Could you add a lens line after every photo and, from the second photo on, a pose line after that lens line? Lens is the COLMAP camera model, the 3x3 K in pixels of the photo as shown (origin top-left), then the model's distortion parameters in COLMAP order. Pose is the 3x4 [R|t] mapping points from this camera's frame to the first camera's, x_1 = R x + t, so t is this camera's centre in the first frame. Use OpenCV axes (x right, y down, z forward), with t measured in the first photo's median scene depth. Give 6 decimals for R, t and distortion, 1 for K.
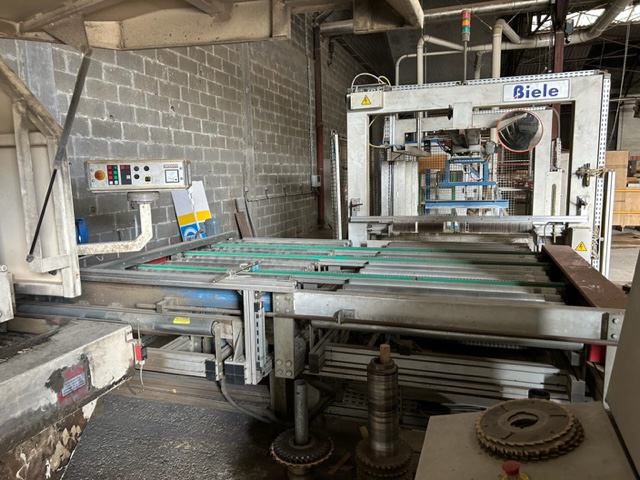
lens RADIAL K [[480.3, 0, 319.6], [0, 480.3, 243.5], [0, 0, 1]] dist [0.056376, -0.062630]
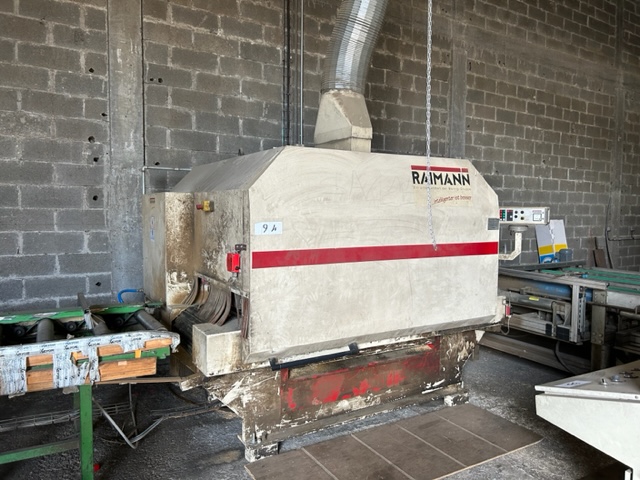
lens RADIAL K [[480.3, 0, 325.3], [0, 480.3, 236.5], [0, 0, 1]] dist [0.056376, -0.062630]
pose [[0.759681, 0.068281, -0.646701, 0.141169], [-0.124170, 0.991406, -0.041187, 0.054263], [0.638331, 0.111589, 0.761631, -0.459733]]
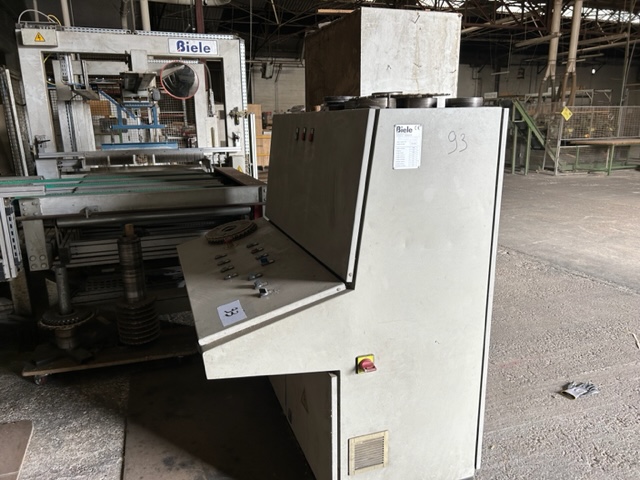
lens RADIAL K [[480.3, 0, 317.5], [0, 480.3, 242.5], [0, 0, 1]] dist [0.056376, -0.062630]
pose [[0.783178, -0.139735, 0.605893, -0.136786], [0.084320, 0.989288, 0.119164, 0.065520], [-0.616054, -0.042238, 0.786571, -0.209706]]
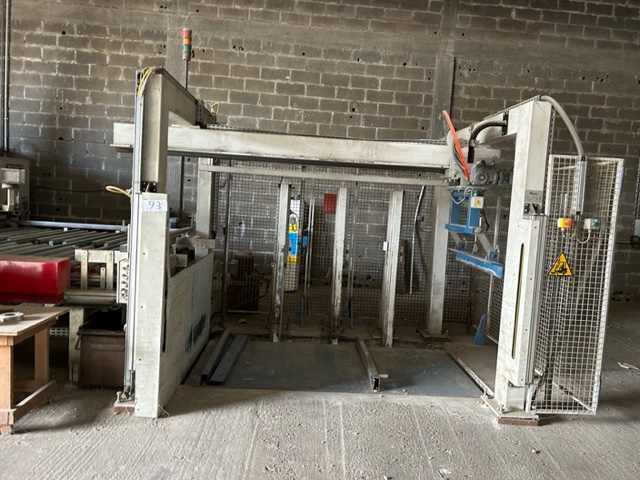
lens RADIAL K [[480.3, 0, 325.2], [0, 480.3, 236.4], [0, 0, 1]] dist [0.056376, -0.062630]
pose [[0.355667, 0.122172, -0.926593, 1.383094], [-0.206691, 0.977153, 0.049501, -0.176046], [0.911471, 0.173912, 0.372793, 0.968177]]
